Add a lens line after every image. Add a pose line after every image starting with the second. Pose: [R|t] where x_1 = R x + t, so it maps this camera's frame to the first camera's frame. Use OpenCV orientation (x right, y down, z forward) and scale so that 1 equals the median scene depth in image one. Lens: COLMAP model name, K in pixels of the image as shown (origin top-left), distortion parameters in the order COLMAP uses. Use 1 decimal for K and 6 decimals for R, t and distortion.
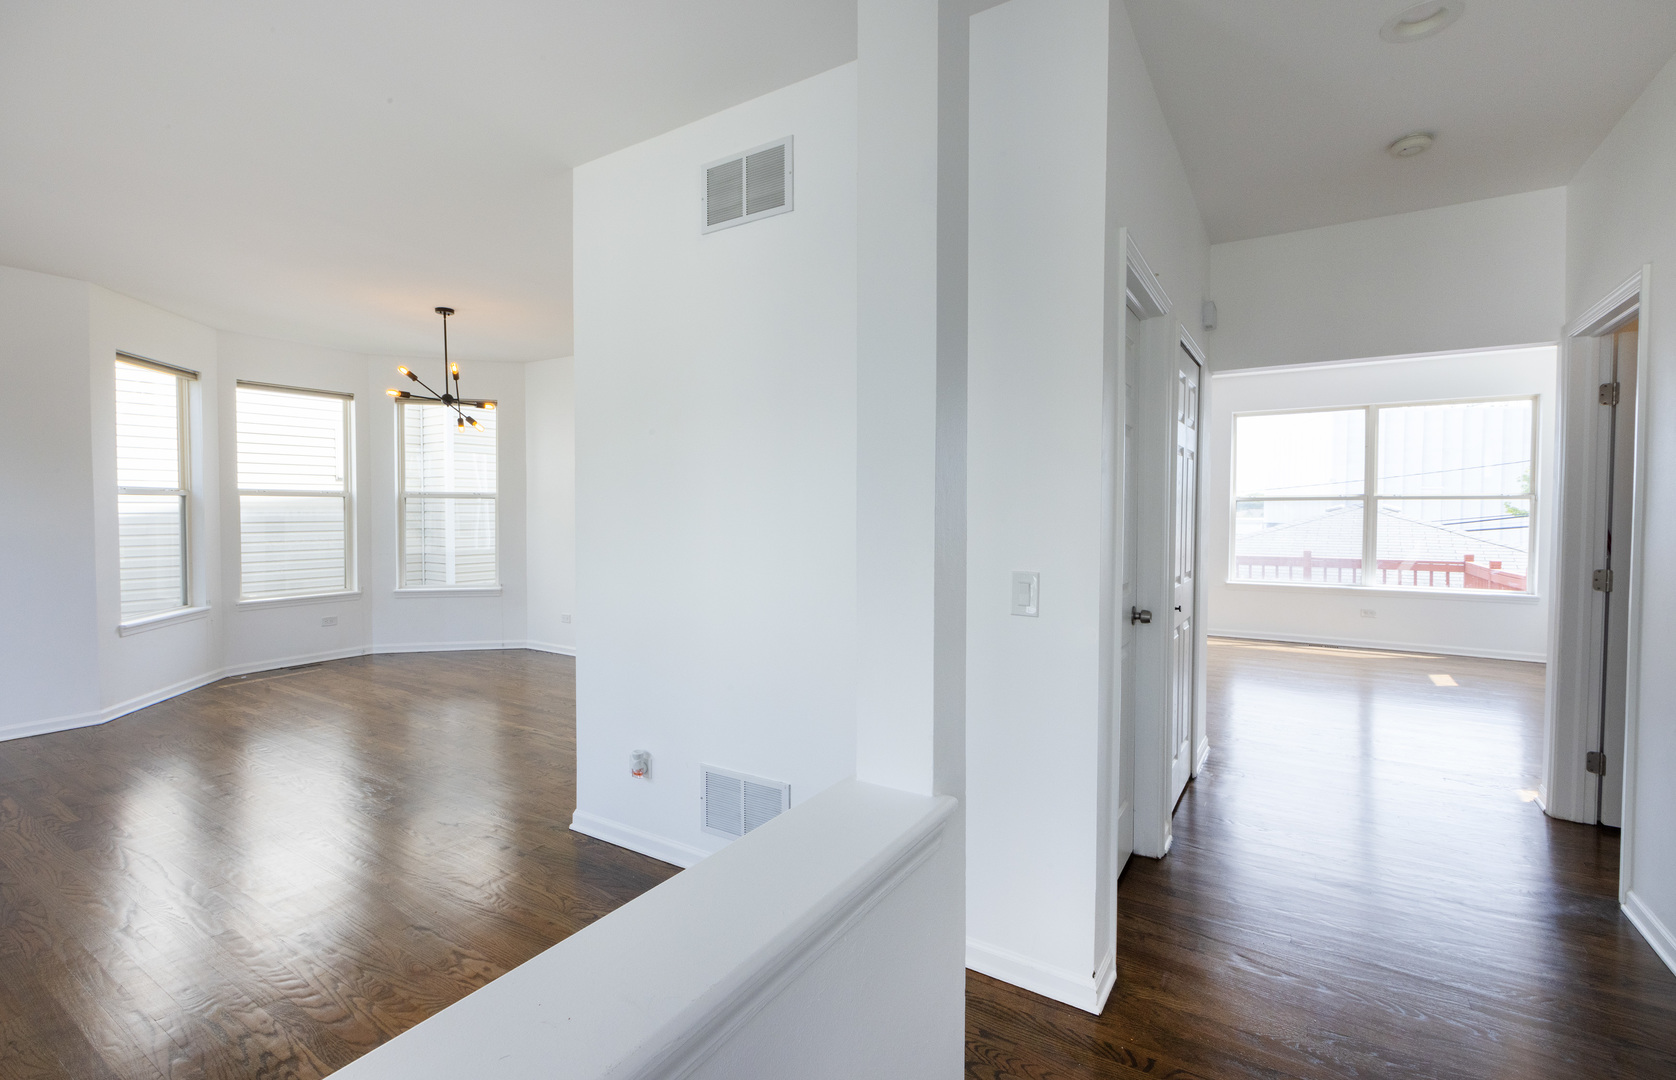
lens RADIAL K [[736.8, 0, 830.1], [0, 736.8, 527.0], [0, 0, 1]] dist [-0.000769, -0.000544]
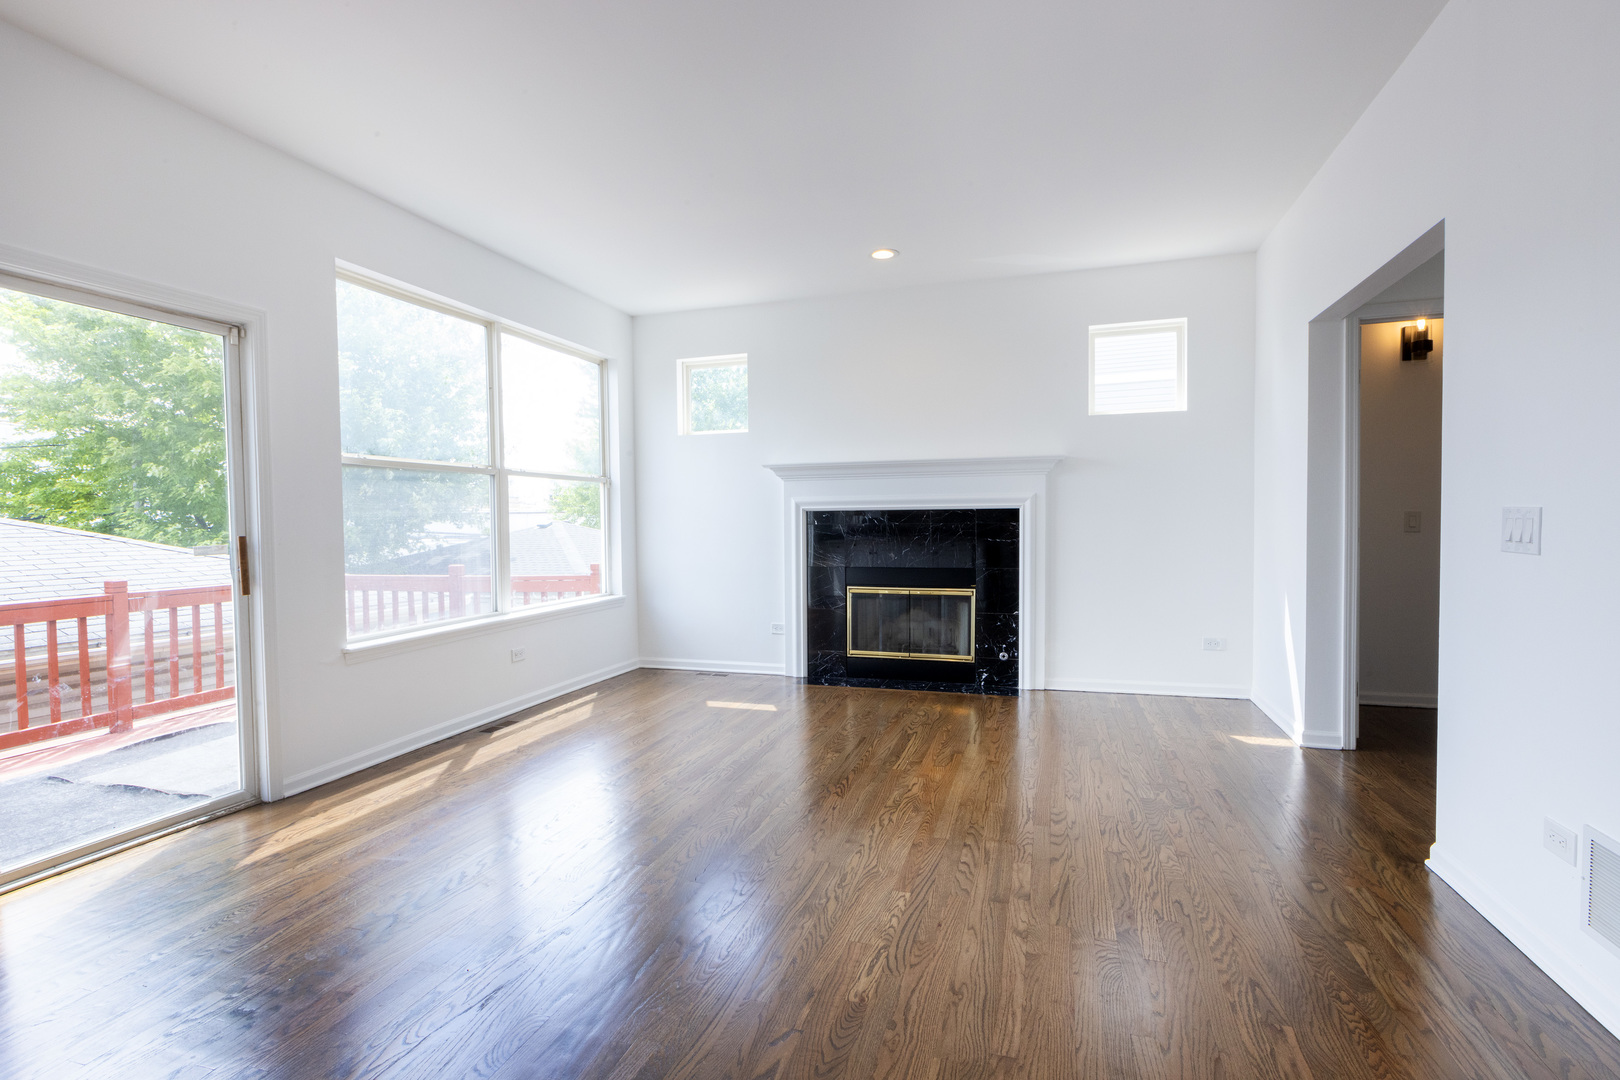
lens RADIAL K [[774.8, 0, 807.4], [0, 774.8, 545.3], [0, 0, 1]] dist [-0.001097, -0.000276]
pose [[-0.262744, -0.028550, 0.964443, 0.029669], [0.033745, 0.998679, 0.038757, 0.005568], [-0.964275, 0.042728, -0.261433, 0.918629]]
